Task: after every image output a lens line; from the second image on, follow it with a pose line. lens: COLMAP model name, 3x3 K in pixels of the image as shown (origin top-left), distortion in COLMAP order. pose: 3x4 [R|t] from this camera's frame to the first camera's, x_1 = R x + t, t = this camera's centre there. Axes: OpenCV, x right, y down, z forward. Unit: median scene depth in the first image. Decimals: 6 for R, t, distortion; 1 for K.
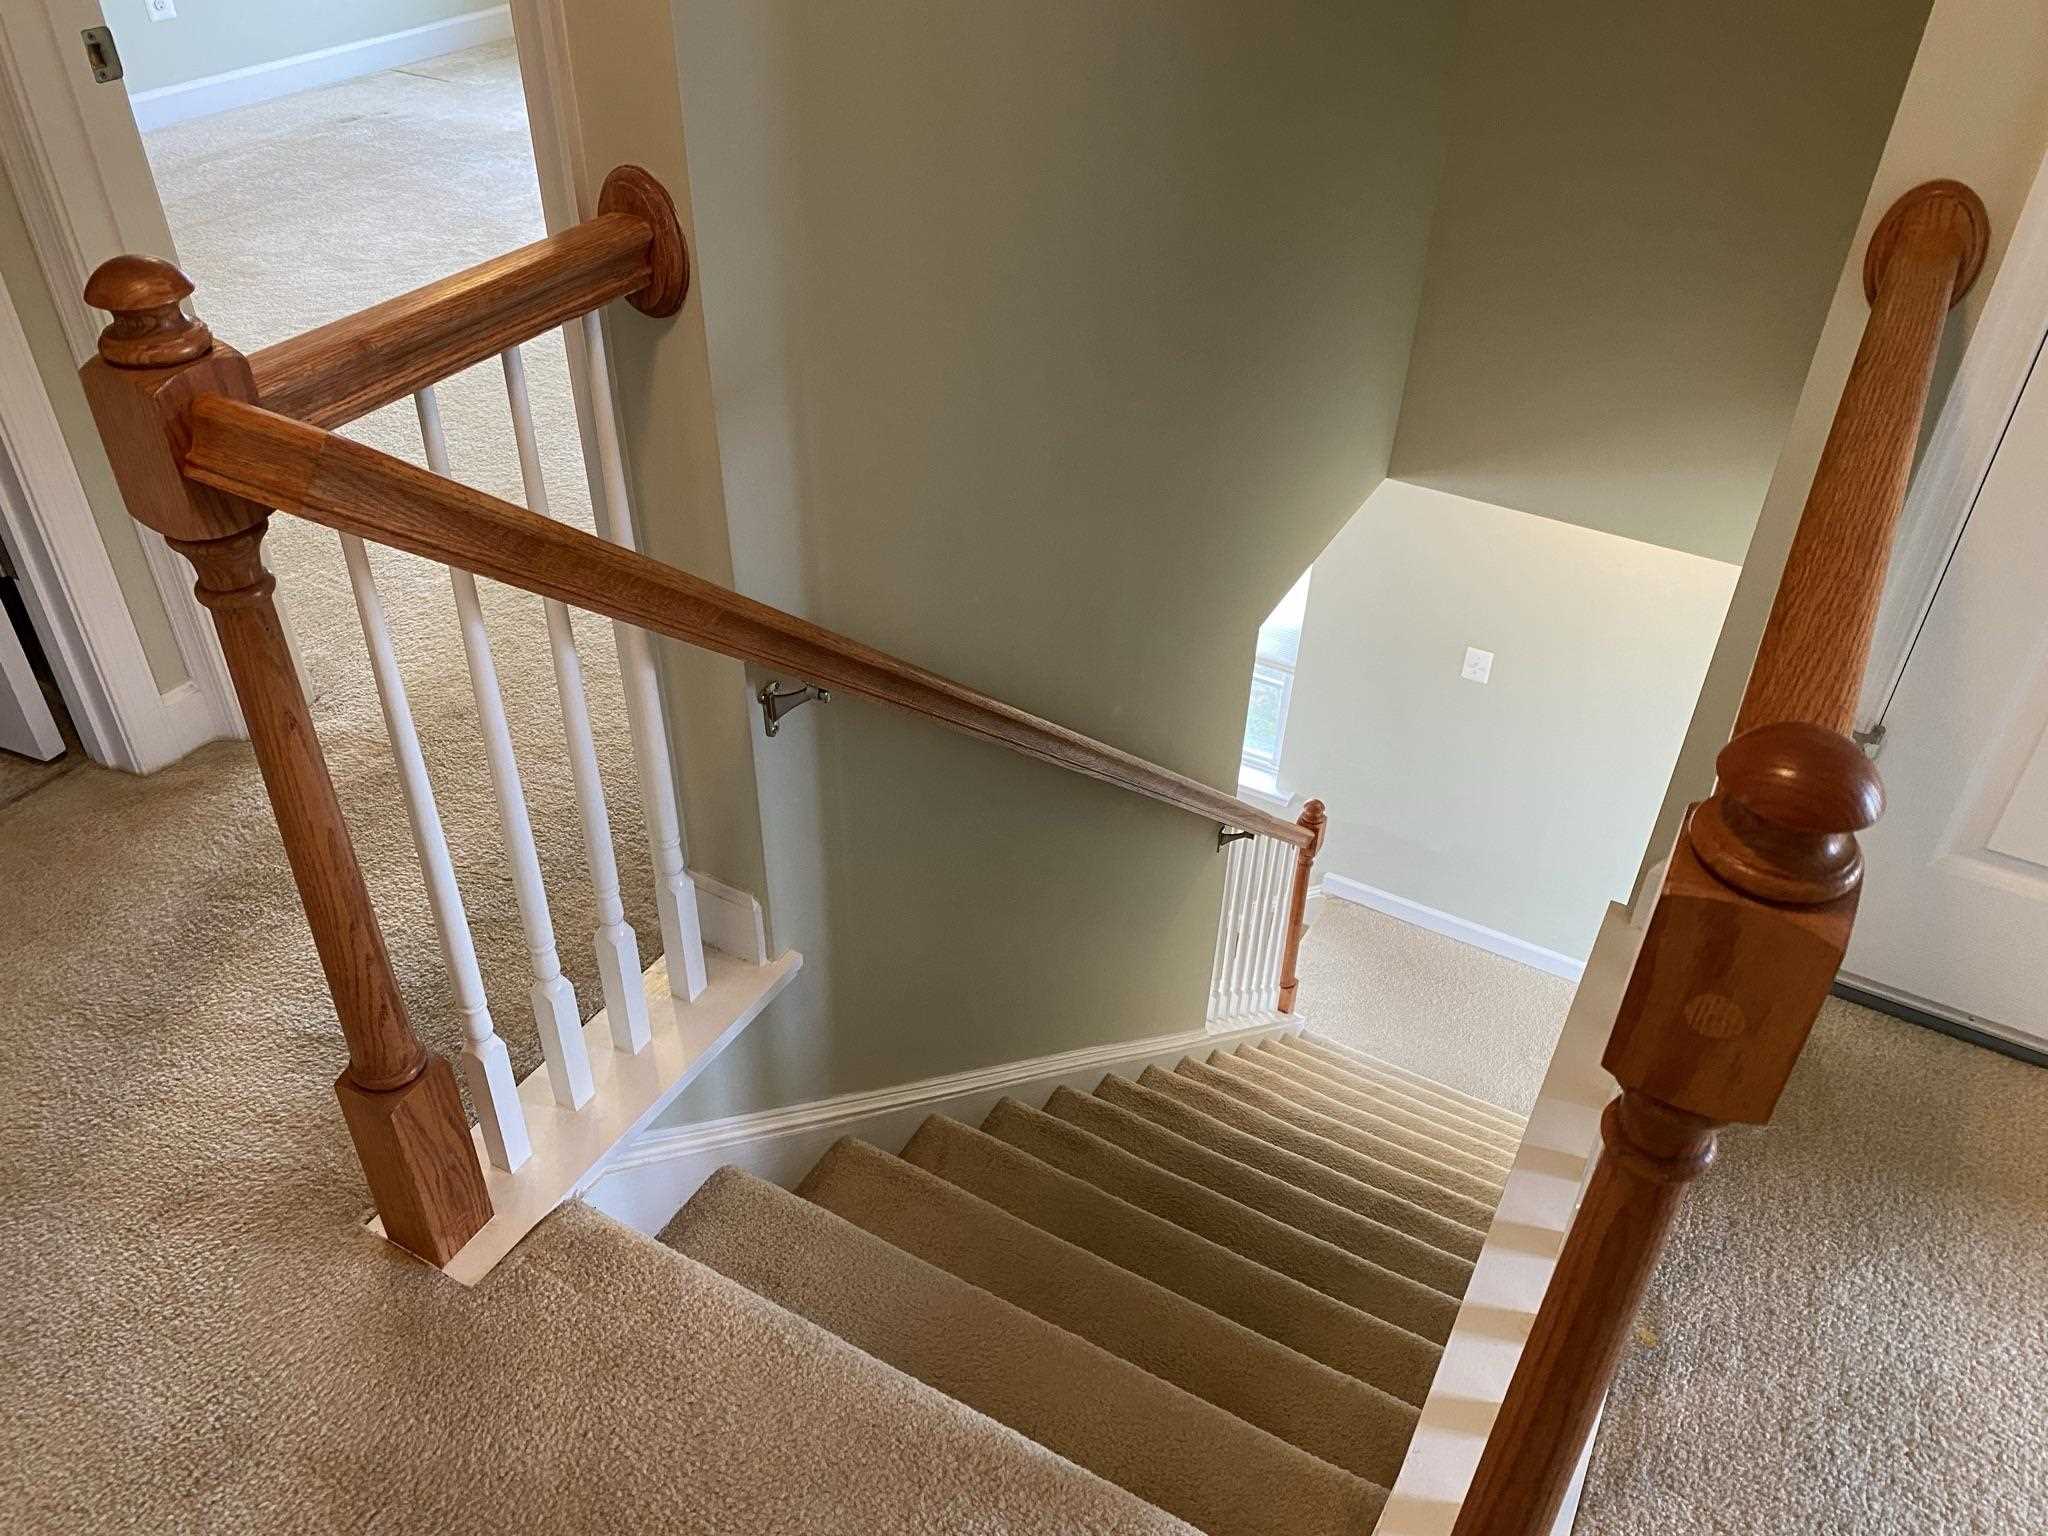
lens RADIAL K [[1560.7, 0, 1024.0], [0, 1560.7, 768.0], [0, 0, 1]] dist [0.042359, -0.059844]
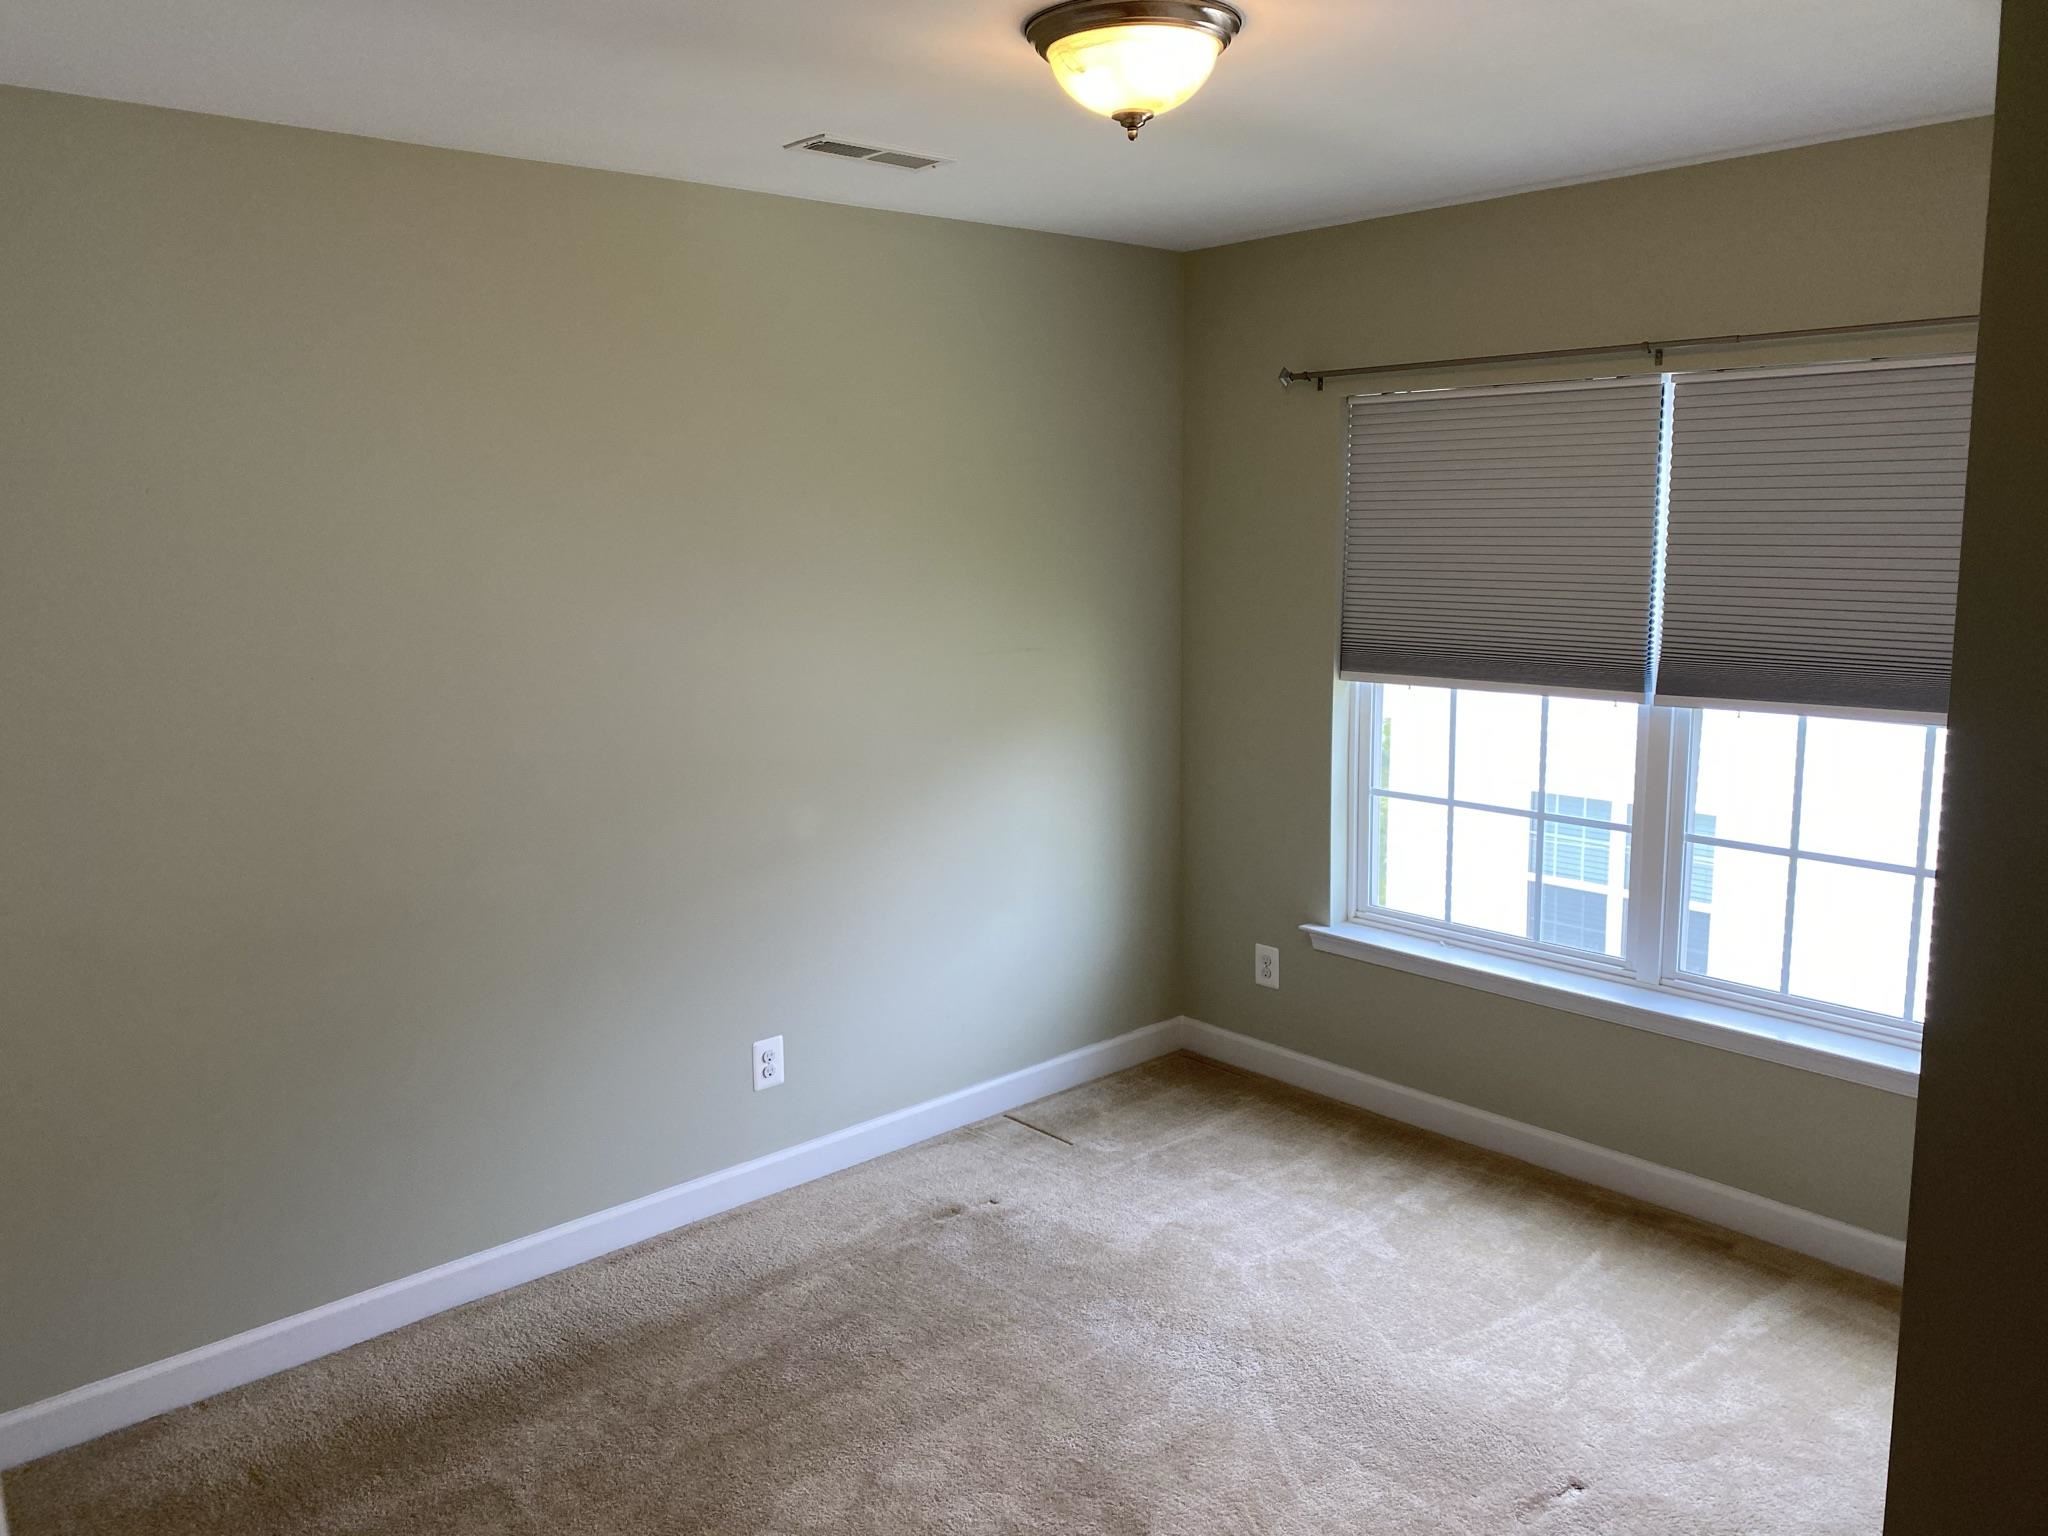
lens RADIAL K [[1560.7, 0, 1024.0], [0, 1560.7, 768.0], [0, 0, 1]] dist [0.042359, -0.059844]
pose [[0.945164, 0.026743, -0.325498, -0.144699], [-0.176169, 0.880962, -0.439170, -0.280515], [0.275007, 0.472430, 0.837365, 0.244613]]
